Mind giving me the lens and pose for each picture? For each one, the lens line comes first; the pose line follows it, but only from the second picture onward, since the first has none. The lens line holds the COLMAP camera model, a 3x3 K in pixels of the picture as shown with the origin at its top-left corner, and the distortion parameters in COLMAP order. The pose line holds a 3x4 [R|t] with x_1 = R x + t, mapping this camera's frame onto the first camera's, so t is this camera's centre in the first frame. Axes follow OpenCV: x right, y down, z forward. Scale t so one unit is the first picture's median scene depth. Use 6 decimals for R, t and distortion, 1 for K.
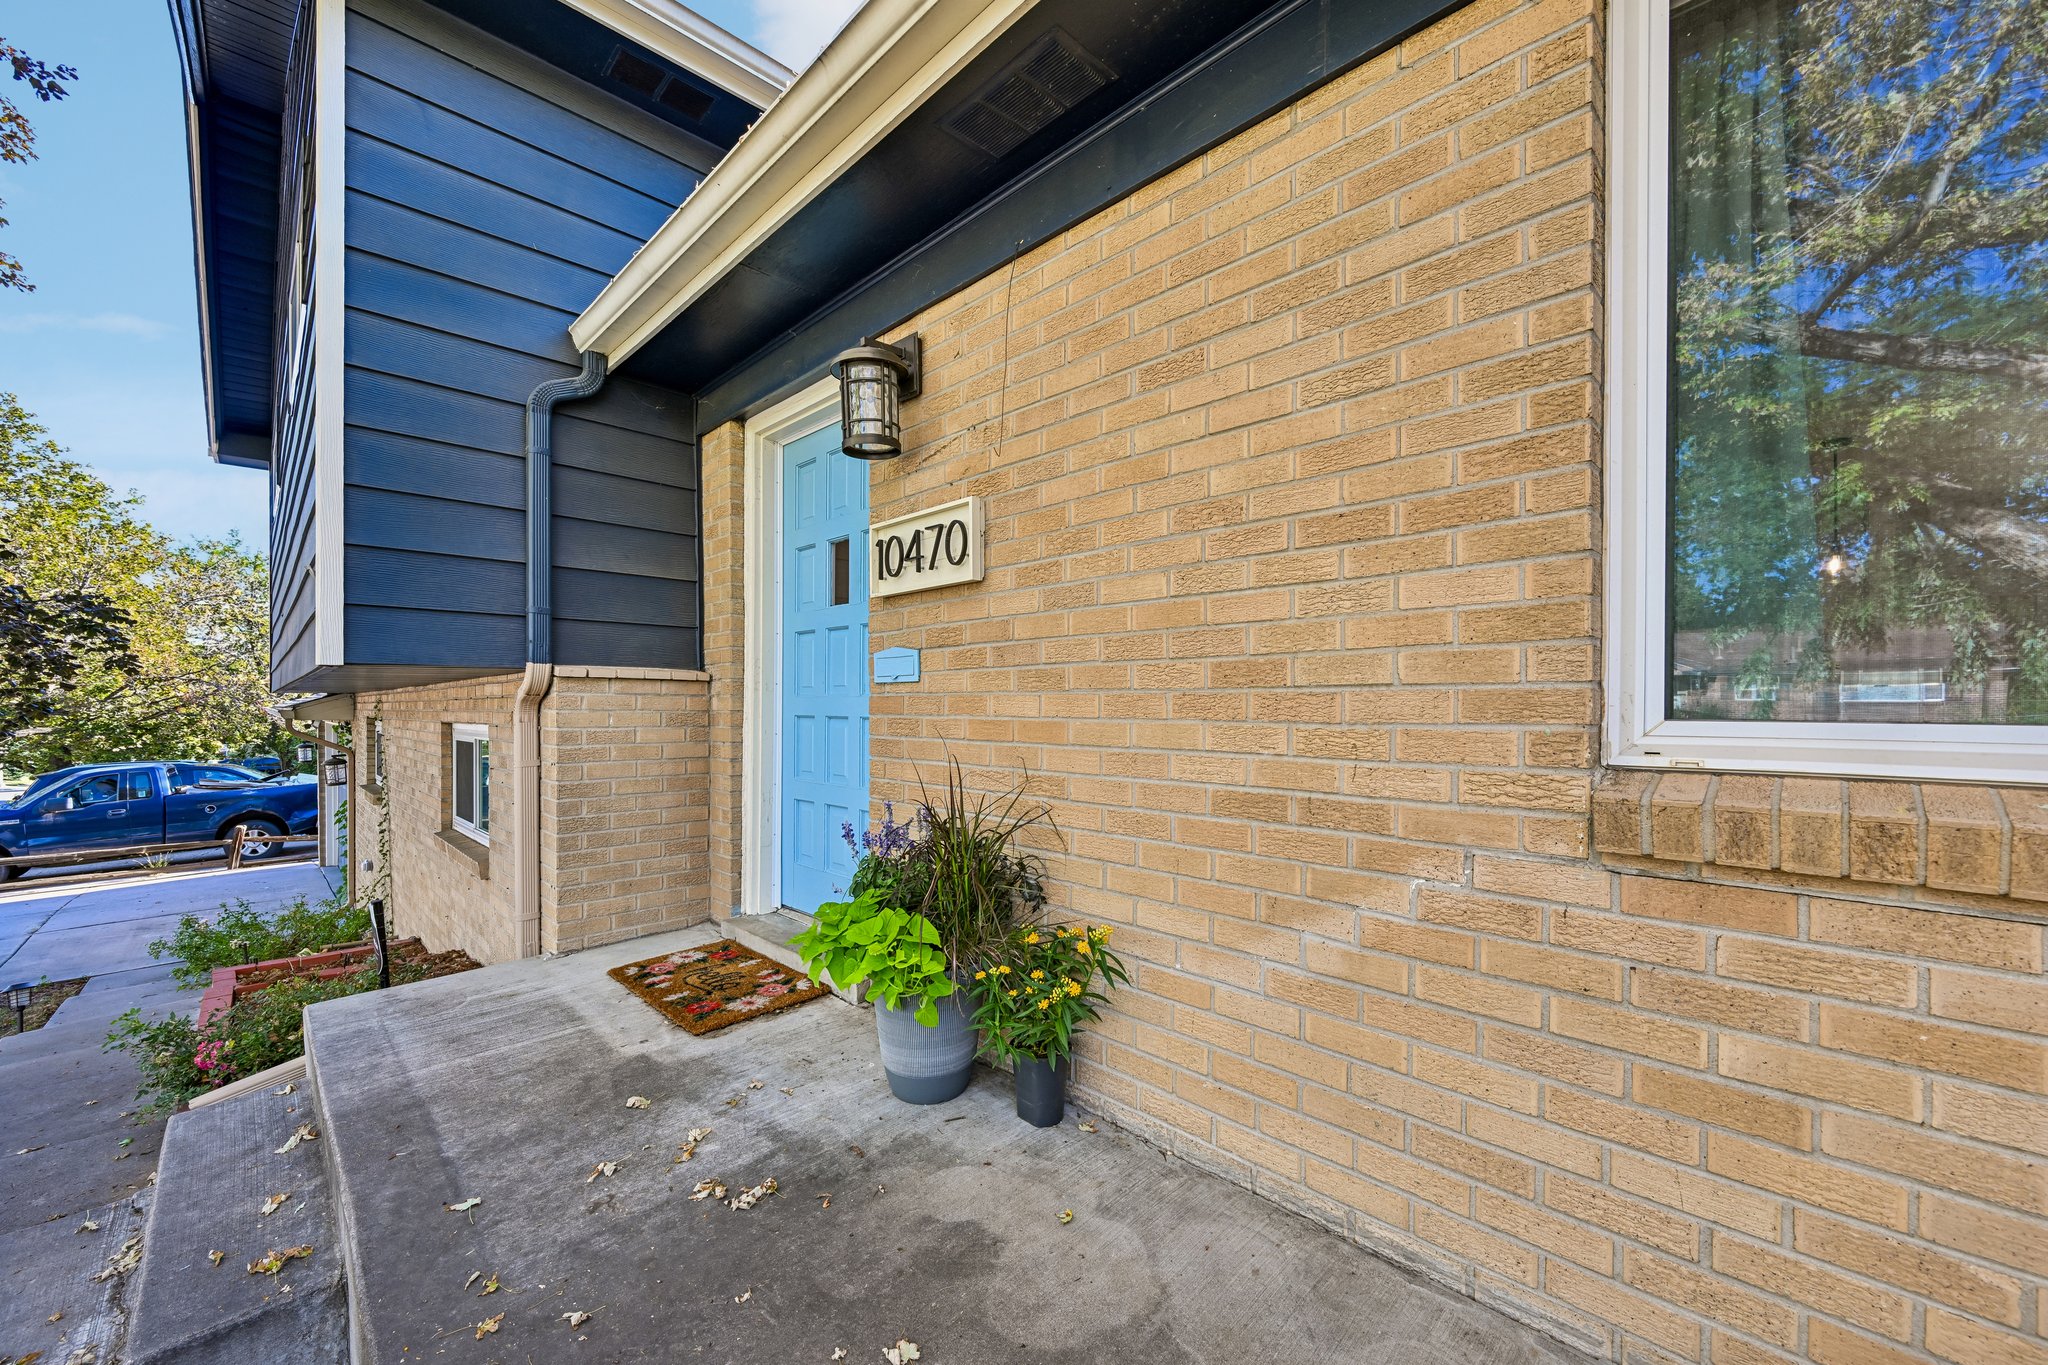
lens RADIAL K [[793.0, 0, 1031.0], [0, 793.0, 696.8], [0, 0, 1]] dist [-0.001343, 0.000583]
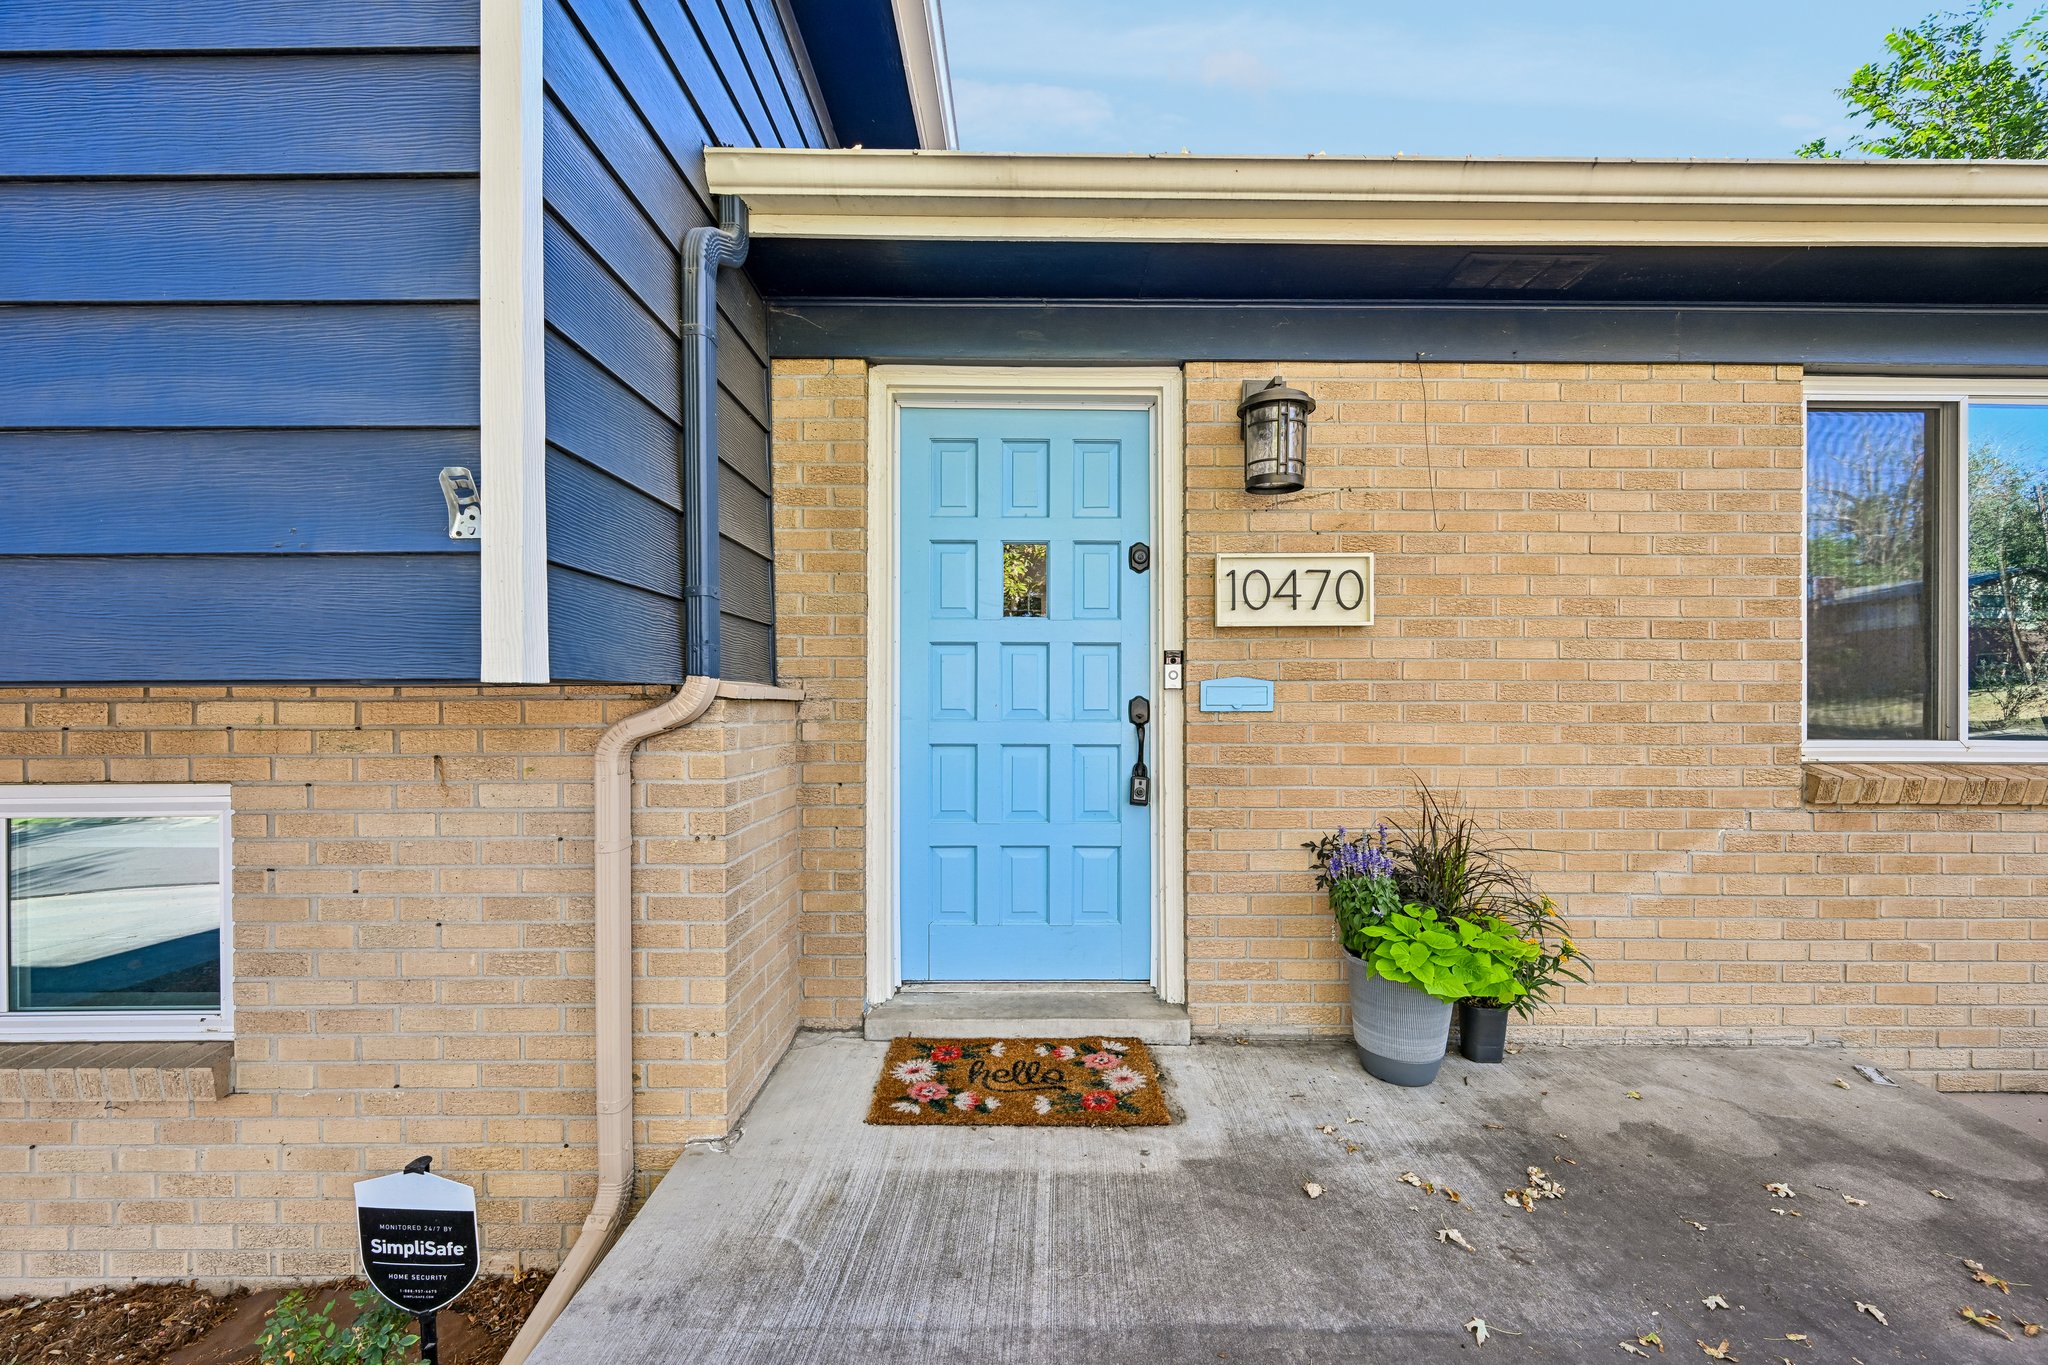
lens RADIAL K [[793.0, 0, 1028.6], [0, 793.0, 693.4], [0, 0, 1]] dist [-0.001343, 0.000583]
pose [[0.707740, 0.007303, 0.706435, -1.496546], [-0.007384, 0.999968, -0.002940, -0.051015], [-0.706434, -0.003135, 0.707772, 0.650389]]
